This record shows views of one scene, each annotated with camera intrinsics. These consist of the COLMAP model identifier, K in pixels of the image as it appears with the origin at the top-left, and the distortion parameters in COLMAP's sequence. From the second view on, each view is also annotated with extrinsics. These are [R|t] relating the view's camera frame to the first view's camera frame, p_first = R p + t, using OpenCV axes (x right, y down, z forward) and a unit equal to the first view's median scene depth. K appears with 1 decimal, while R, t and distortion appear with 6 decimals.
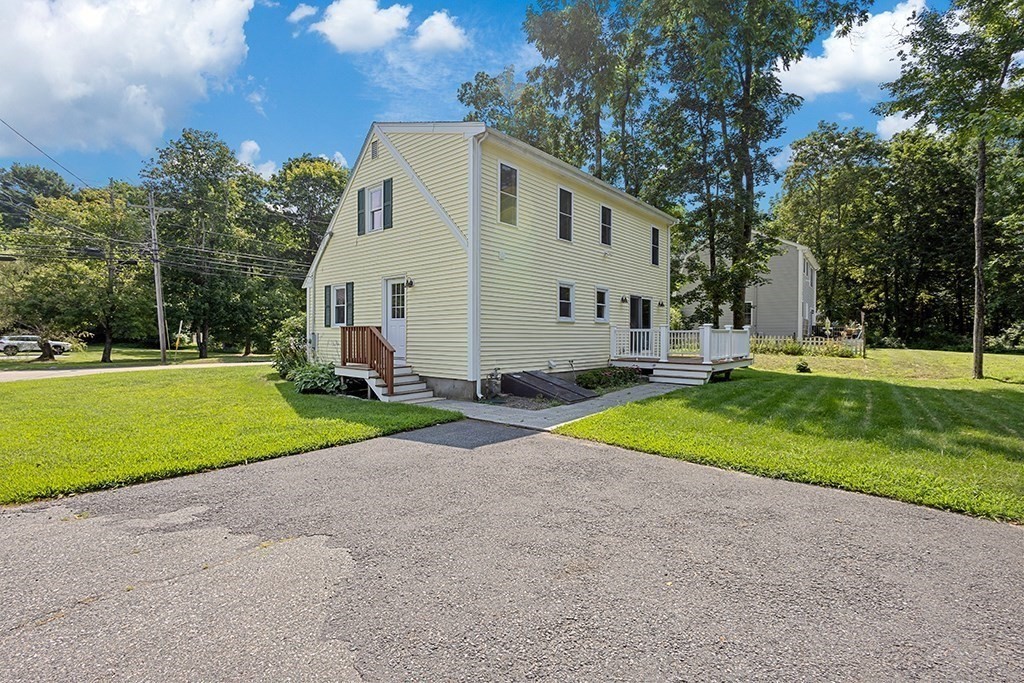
lens RADIAL K [[471.0, 0, 516.7], [0, 471.0, 340.1], [0, 0, 1]] dist [0.013974, -0.001278]
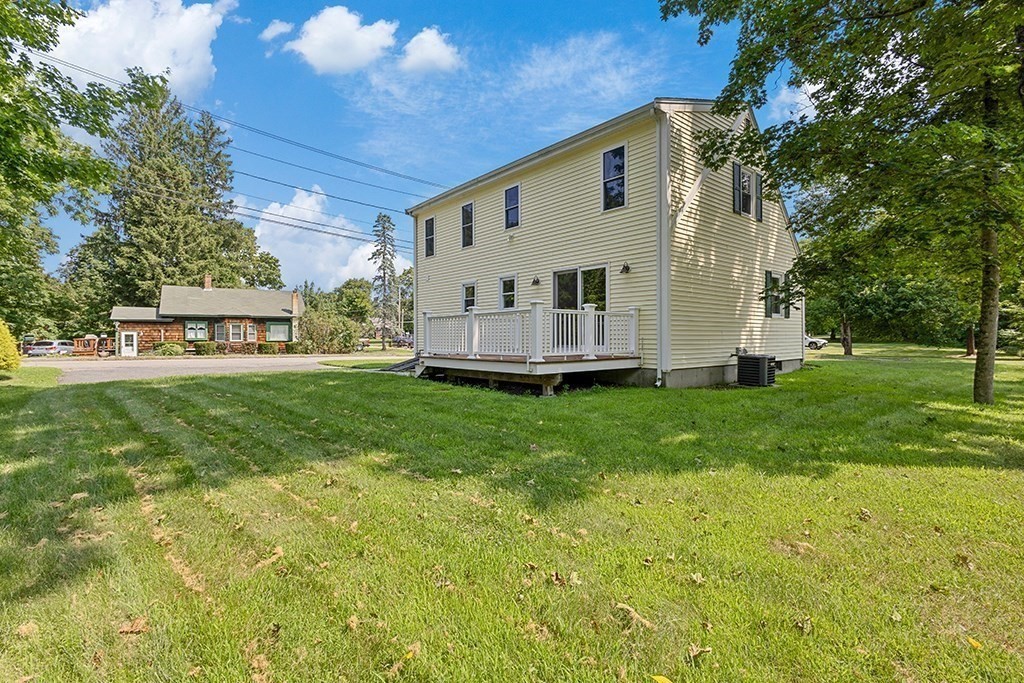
lens RADIAL K [[471.0, 0, 516.7], [0, 471.0, 340.1], [0, 0, 1]] dist [0.013974, -0.001278]
pose [[-0.162027, 0.003156, -0.986781, 1.076008], [-0.001608, 0.999993, 0.003462, 0.014148], [0.986785, 0.002148, -0.162020, 1.134911]]
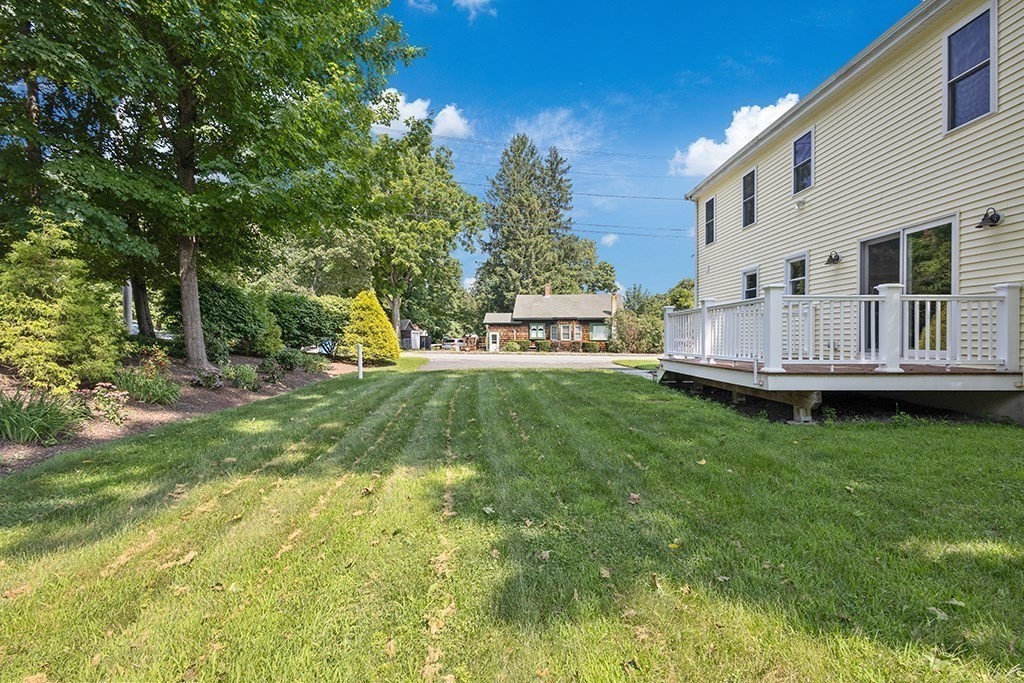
lens RADIAL K [[471.0, 0, 516.7], [0, 471.0, 340.1], [0, 0, 1]] dist [0.013974, -0.001278]
pose [[-0.753593, 0.000234, -0.657341, 0.939211], [-0.005133, 0.999967, 0.006241, 0.014092], [0.657321, 0.008078, -0.753568, 1.222958]]
